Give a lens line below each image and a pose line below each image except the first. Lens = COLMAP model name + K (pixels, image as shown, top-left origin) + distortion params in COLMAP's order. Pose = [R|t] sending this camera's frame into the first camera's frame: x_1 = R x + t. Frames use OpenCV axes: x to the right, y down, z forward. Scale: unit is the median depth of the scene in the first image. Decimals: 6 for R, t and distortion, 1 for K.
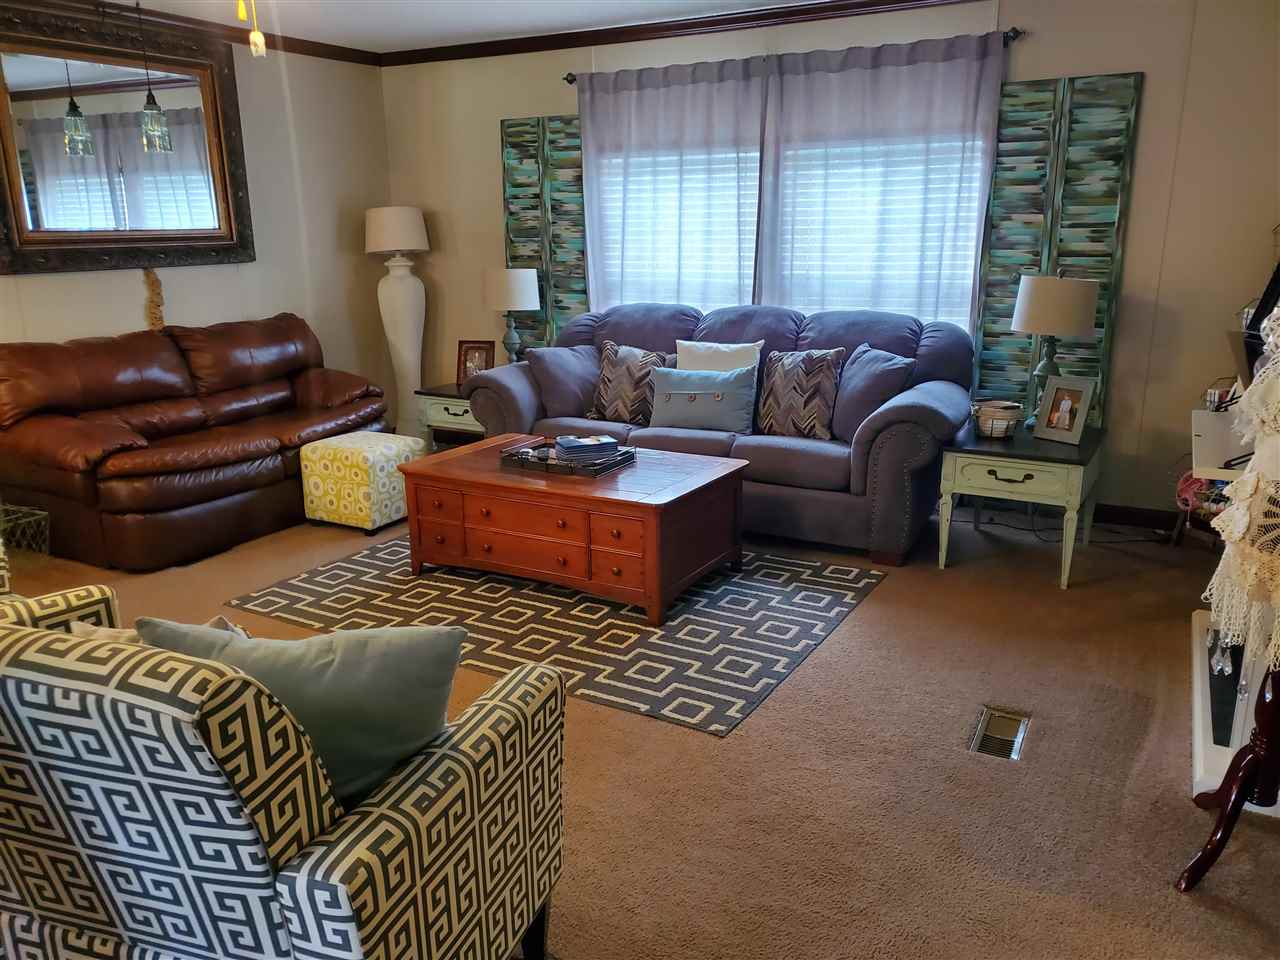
lens RADIAL K [[999.1, 0, 652.5], [0, 999.1, 481.8], [0, 0, 1]] dist [0.014029, -0.020327]
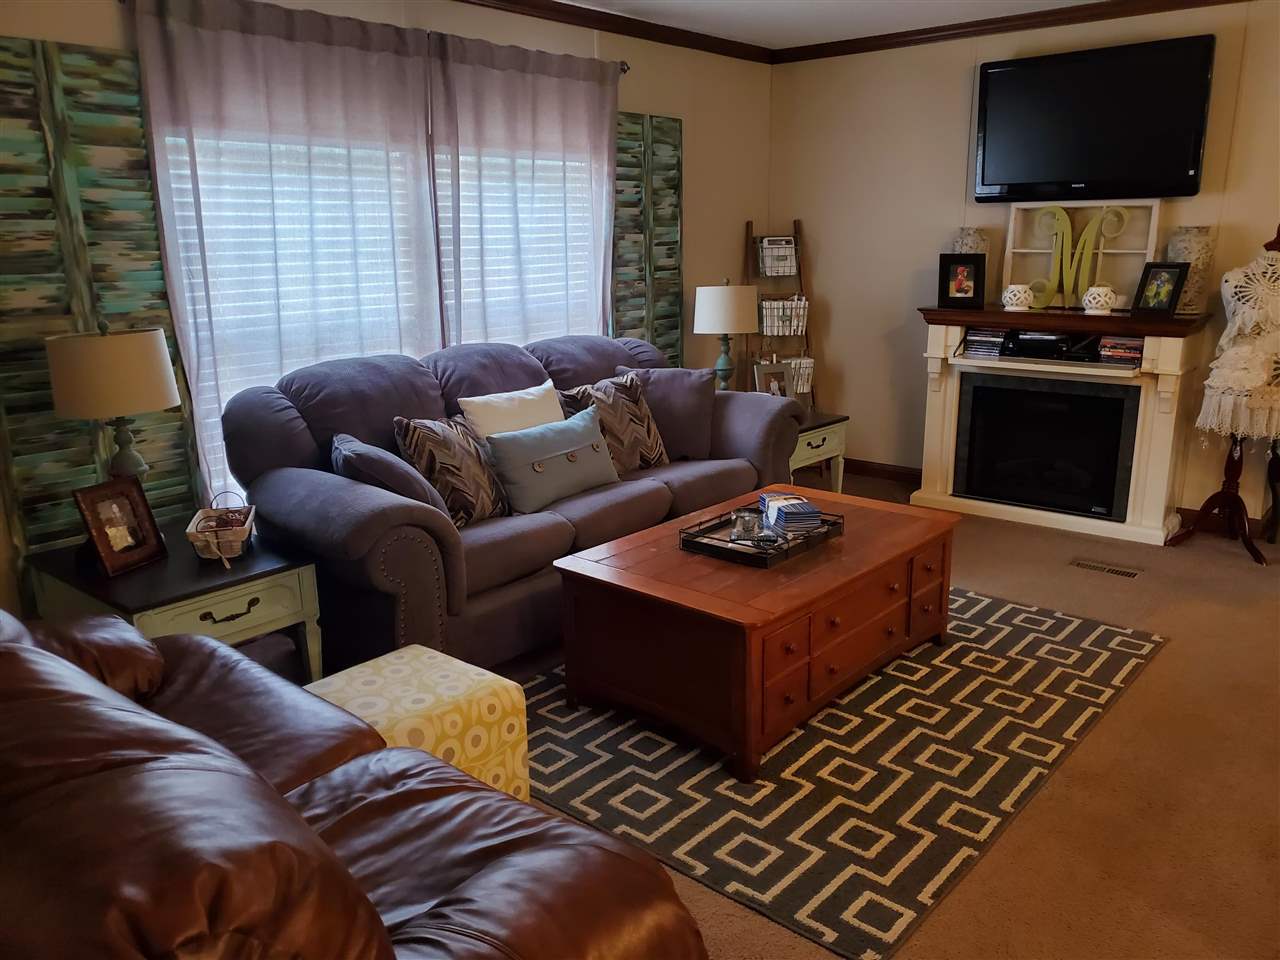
lens RADIAL K [[999.1, 0, 652.9], [0, 999.1, 481.0], [0, 0, 1]] dist [0.014029, -0.020327]
pose [[0.186893, -0.225670, 0.956109, -0.733165], [0.258919, 0.950161, 0.173654, -0.194227], [-0.947646, 0.215100, 0.236008, 0.777624]]
